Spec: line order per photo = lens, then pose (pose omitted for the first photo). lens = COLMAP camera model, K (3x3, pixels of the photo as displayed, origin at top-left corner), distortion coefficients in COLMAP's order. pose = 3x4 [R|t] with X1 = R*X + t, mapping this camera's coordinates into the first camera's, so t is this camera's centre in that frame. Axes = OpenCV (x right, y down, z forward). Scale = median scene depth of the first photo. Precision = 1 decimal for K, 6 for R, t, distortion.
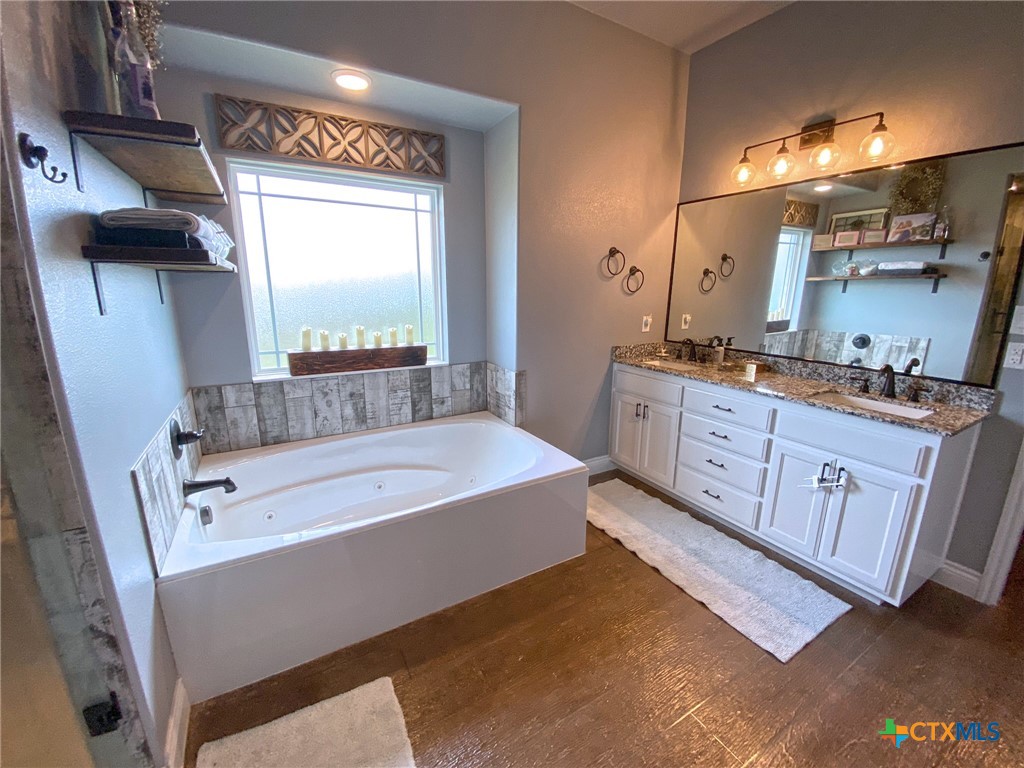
lens RADIAL K [[415.4, 0, 510.6], [0, 415.4, 379.9], [0, 0, 1]] dist [0.002065, -0.013073]
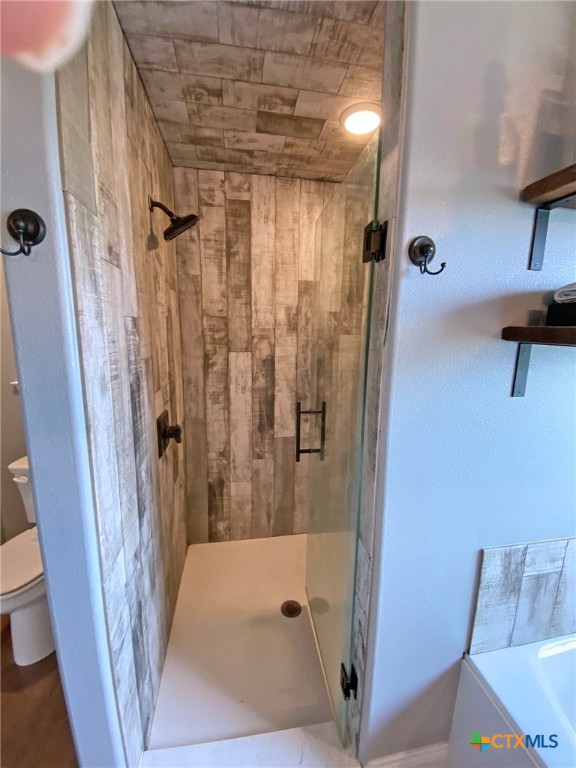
lens RADIAL K [[314.4, 0, 291.8], [0, 314.4, 390.6], [0, 0, 1]] dist [0.027493, -0.025175]
pose [[-0.344179, 0.157148, -0.925659, -0.056865], [-0.226771, 0.942792, 0.244374, -0.109454], [0.911107, 0.294021, -0.288853, 0.342213]]
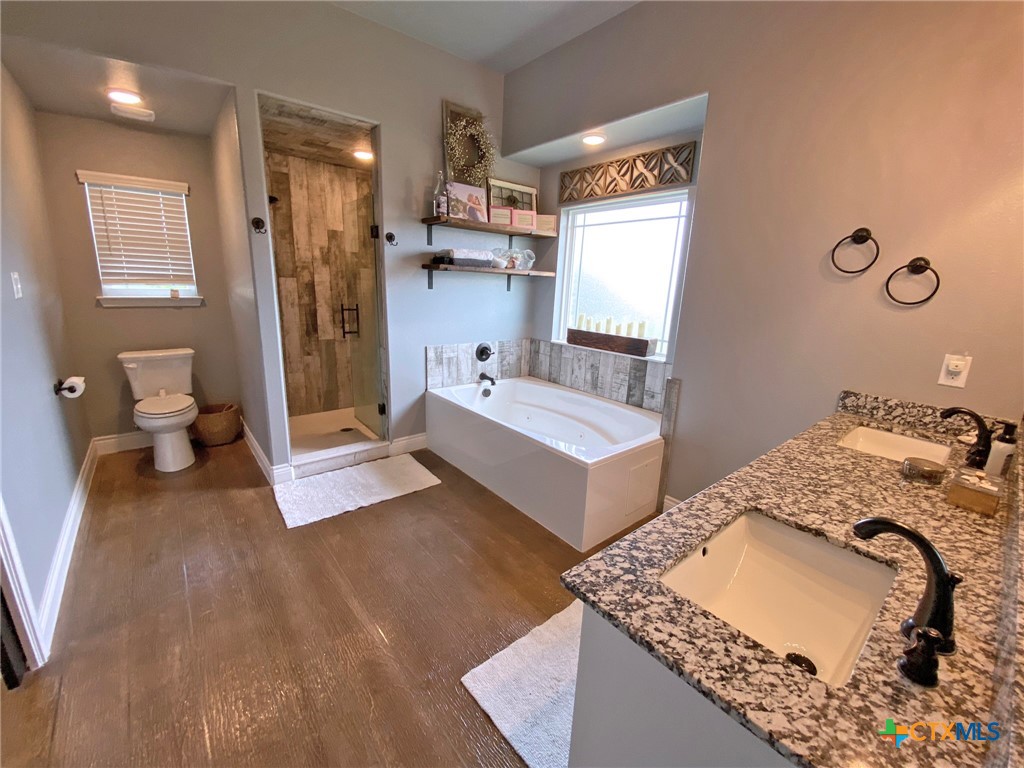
lens RADIAL K [[419.1, 0, 512.0], [0, 419.1, 384.0], [0, 0, 1]] dist [0.027493, -0.025175]
pose [[0.161214, 0.229920, -0.959764, 0.959532], [-0.255094, 0.949145, 0.184527, -0.098959], [0.953382, 0.215082, 0.211666, 0.502183]]
